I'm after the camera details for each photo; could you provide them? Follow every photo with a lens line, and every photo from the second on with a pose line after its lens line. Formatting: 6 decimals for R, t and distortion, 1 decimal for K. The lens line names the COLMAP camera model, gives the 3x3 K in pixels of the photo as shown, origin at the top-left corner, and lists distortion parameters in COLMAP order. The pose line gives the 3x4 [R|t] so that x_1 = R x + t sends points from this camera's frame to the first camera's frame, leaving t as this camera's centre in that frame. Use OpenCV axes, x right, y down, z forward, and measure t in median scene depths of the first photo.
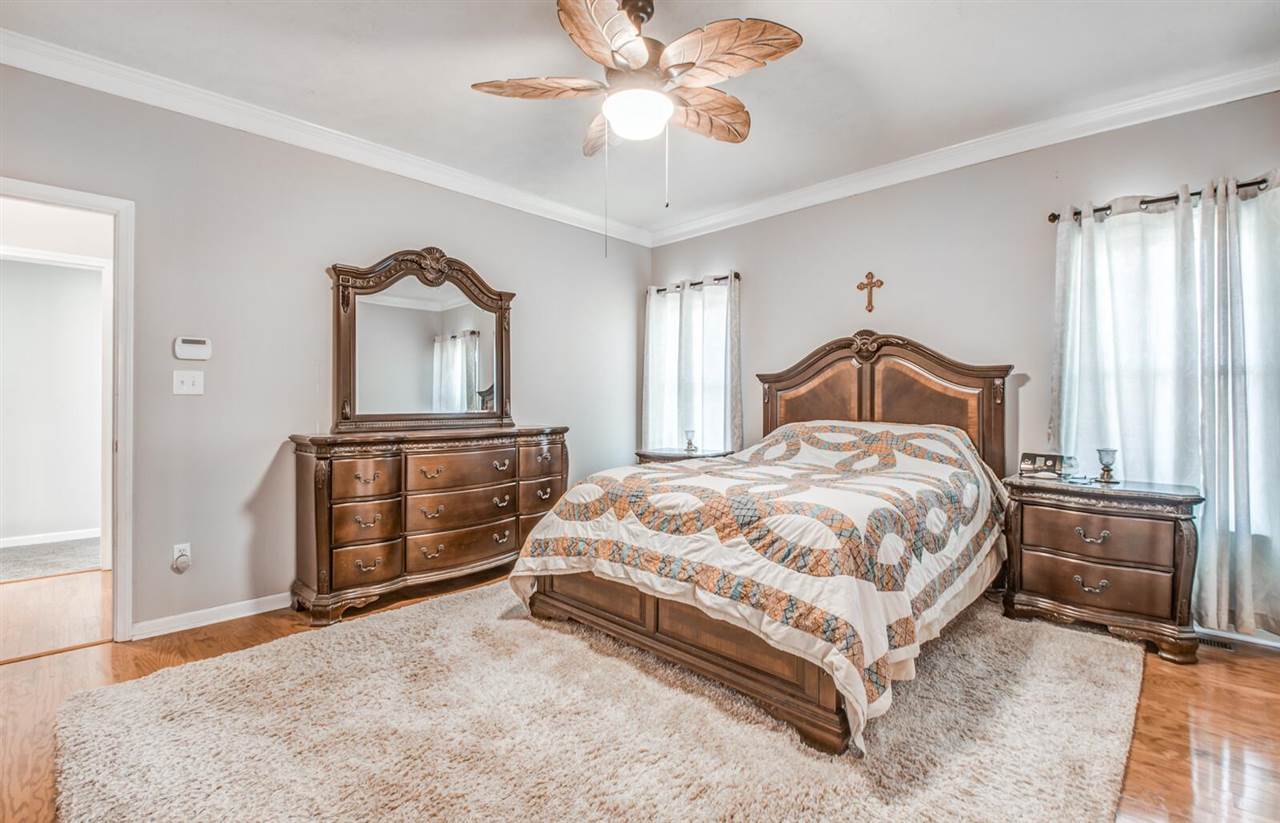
lens RADIAL K [[573.3, 0, 640.9], [0, 573.3, 405.8], [0, 0, 1]] dist [0.003746, -0.000244]
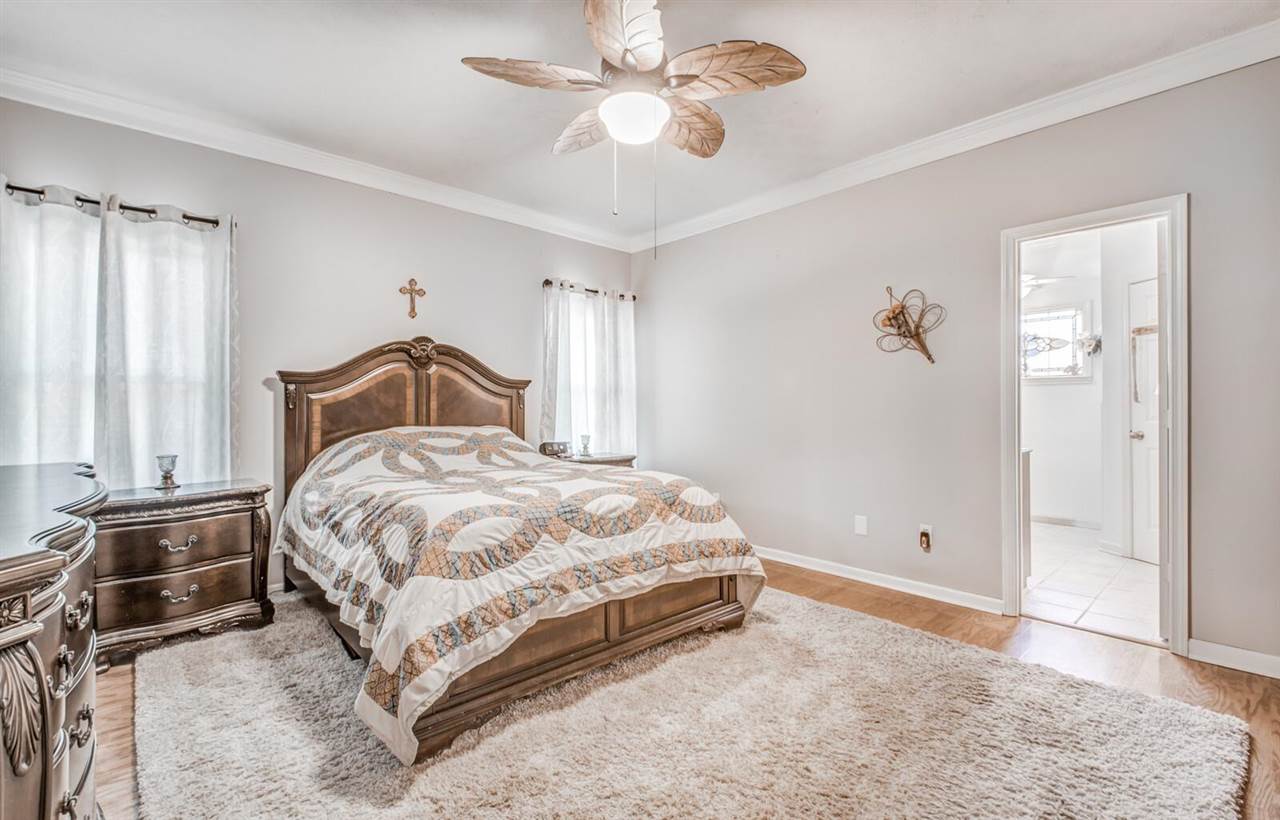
lens RADIAL K [[573.3, 0, 640.8], [0, 573.3, 405.0], [0, 0, 1]] dist [0.003746, -0.000244]
pose [[0.038237, 0.001688, 0.999267, -0.862747], [0.009548, 0.999952, -0.002055, -0.006714], [-0.999223, 0.009619, 0.038219, 0.814381]]
